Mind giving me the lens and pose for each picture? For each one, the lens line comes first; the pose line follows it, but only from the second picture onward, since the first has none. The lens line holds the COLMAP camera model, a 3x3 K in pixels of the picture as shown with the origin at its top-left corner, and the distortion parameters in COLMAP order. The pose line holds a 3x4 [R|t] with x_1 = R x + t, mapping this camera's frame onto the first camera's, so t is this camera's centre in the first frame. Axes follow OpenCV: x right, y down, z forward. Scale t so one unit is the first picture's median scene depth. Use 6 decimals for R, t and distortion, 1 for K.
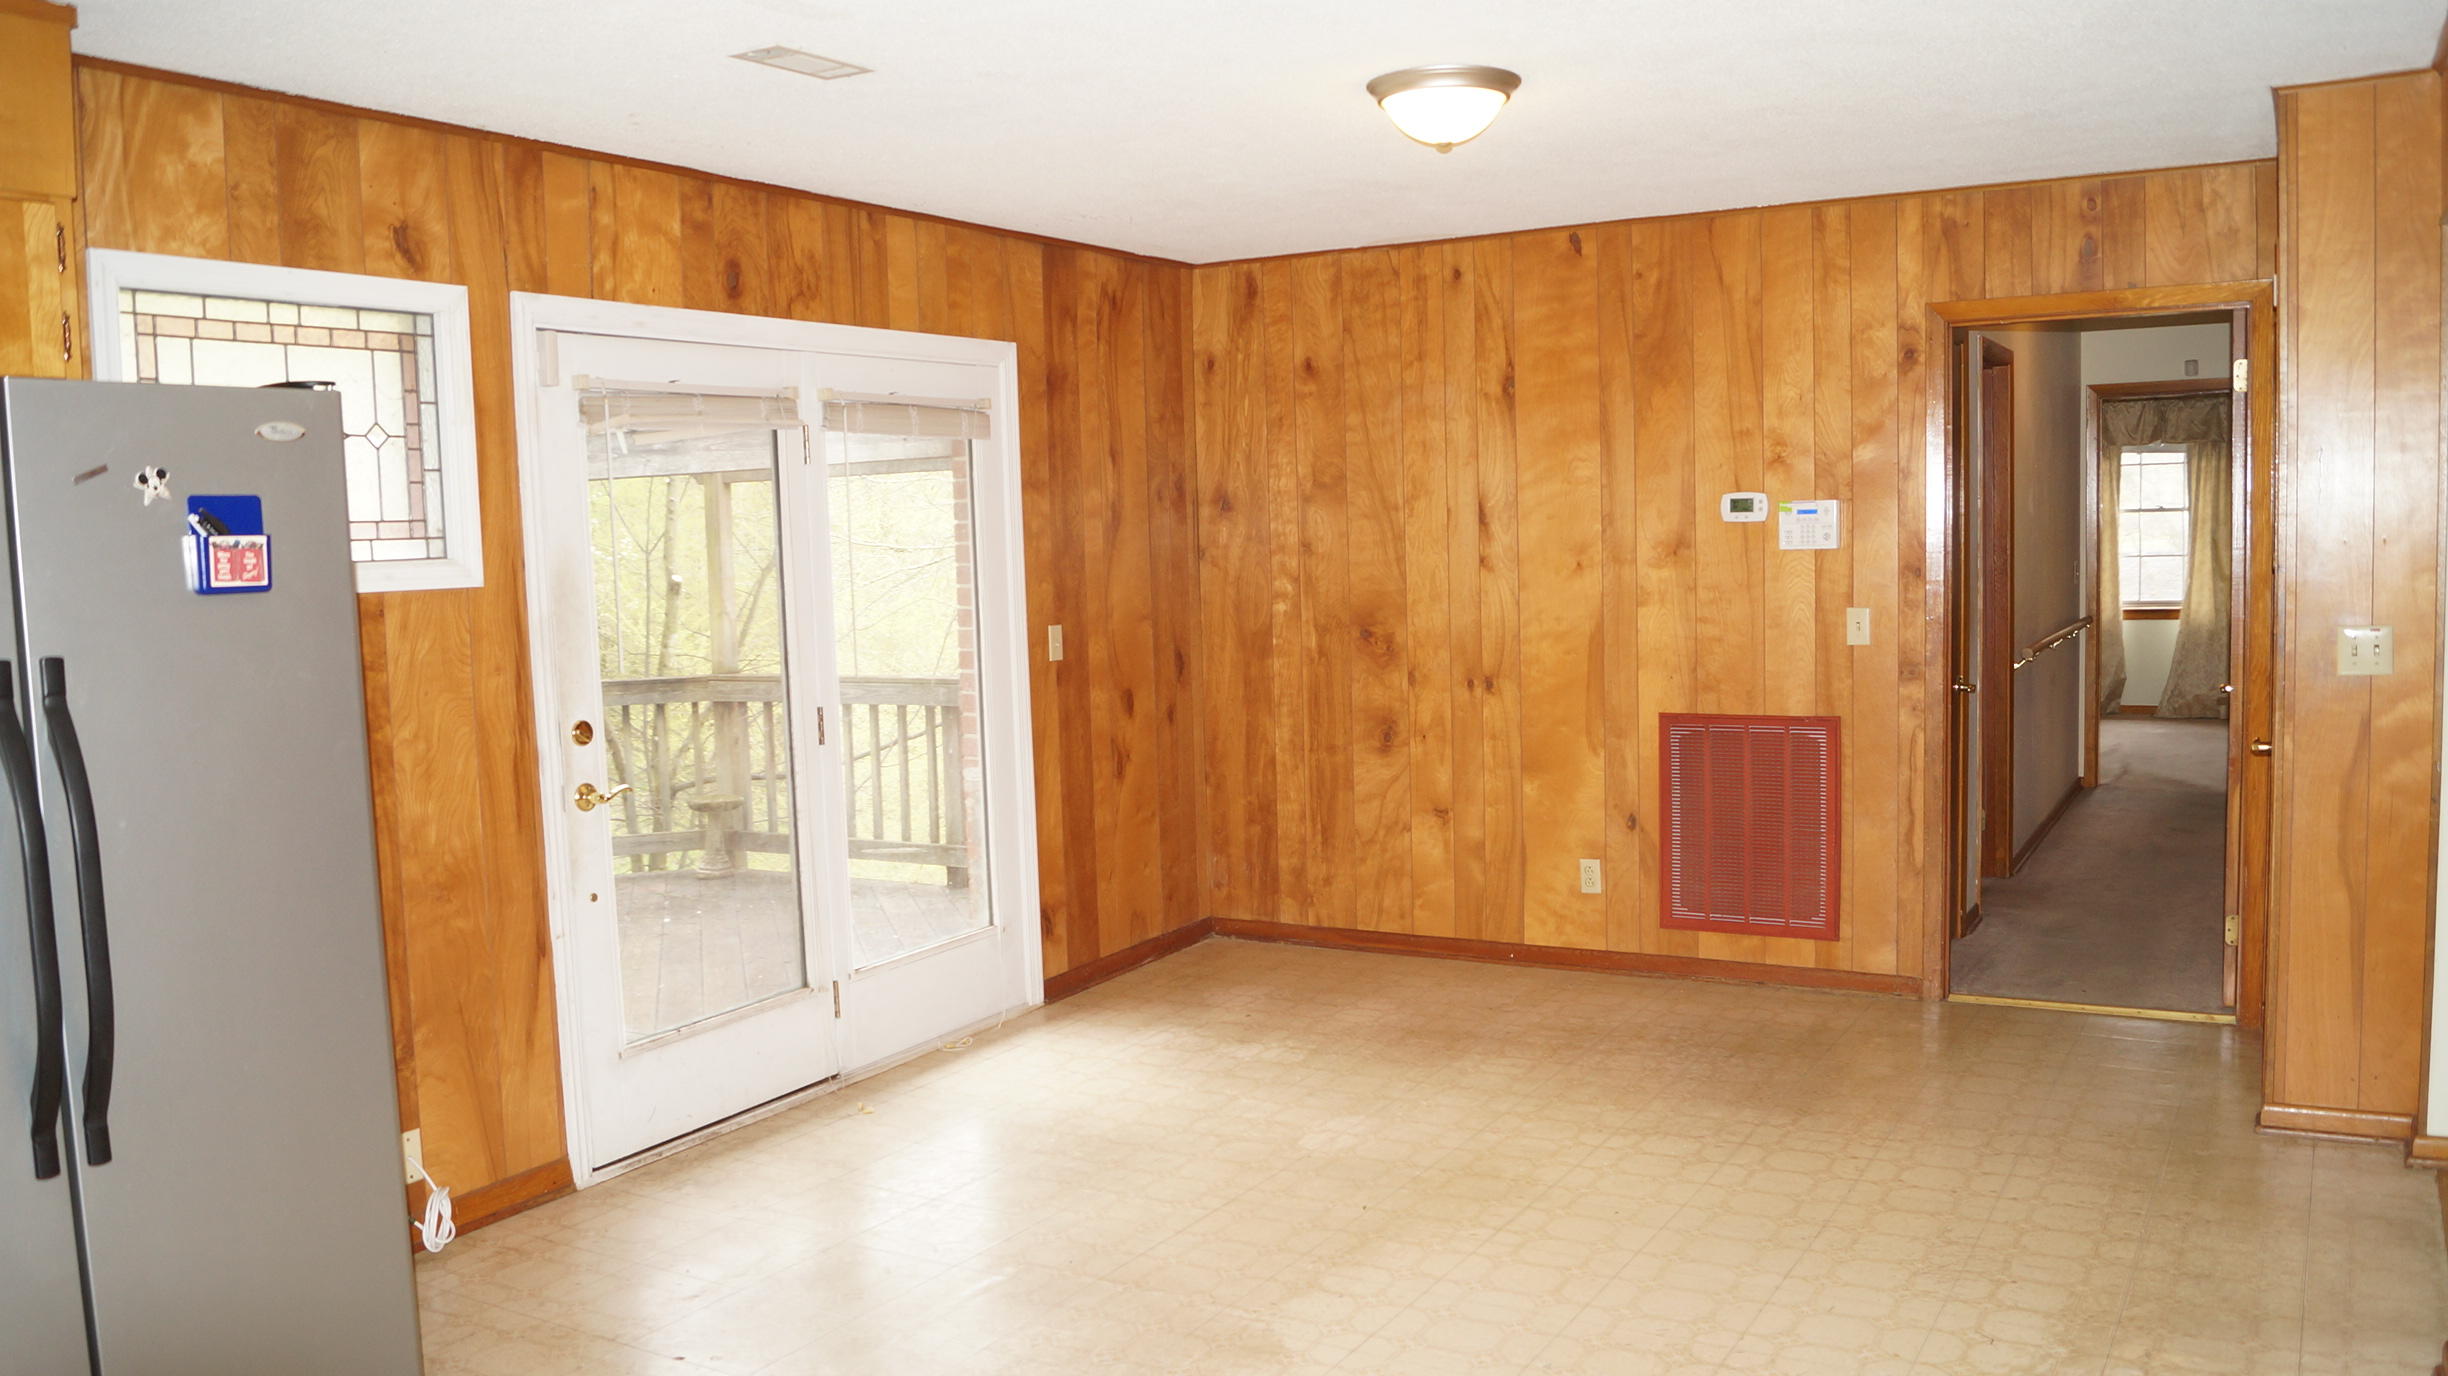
lens RADIAL K [[1927.1, 0, 1229.0], [0, 1927.1, 688.0], [0, 0, 1]] dist [-0.084204, 0.018333]
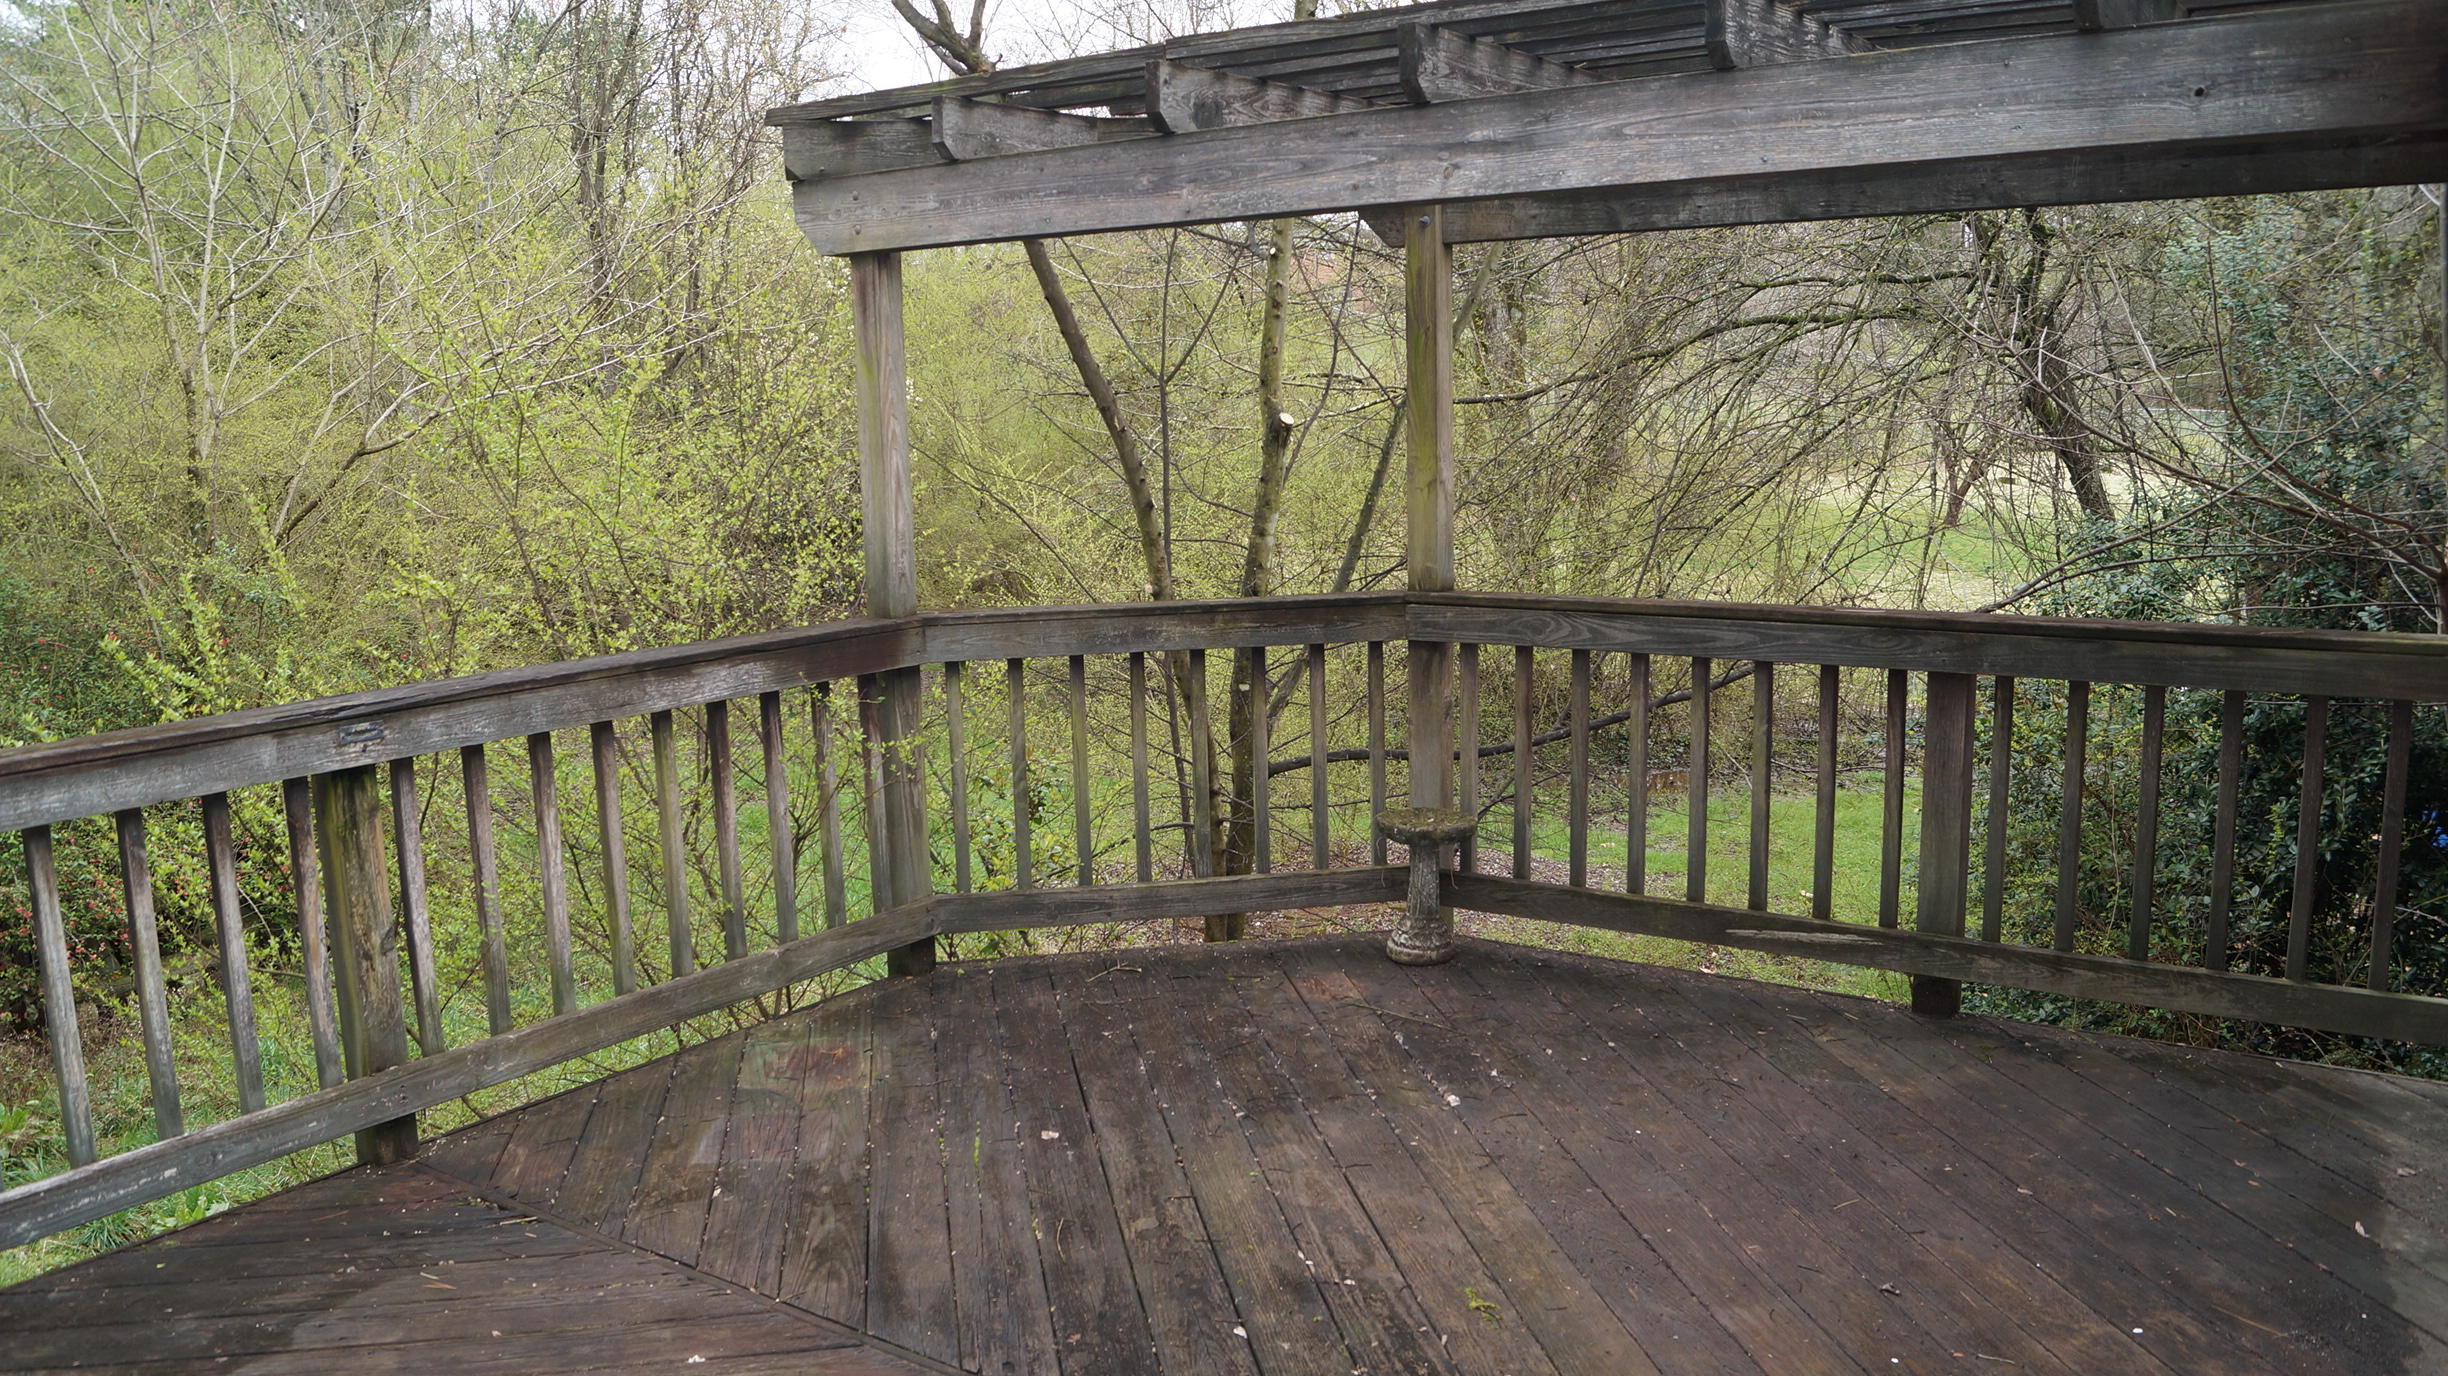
lens RADIAL K [[1927.1, 0, 1222.6], [0, 1927.1, 699.6], [0, 0, 1]] dist [-0.084204, 0.018333]
pose [[0.993076, 0.020462, -0.115675, -0.260446], [-0.010514, 0.996242, 0.085968, -0.023660], [0.117000, -0.084157, 0.989560, 0.440402]]
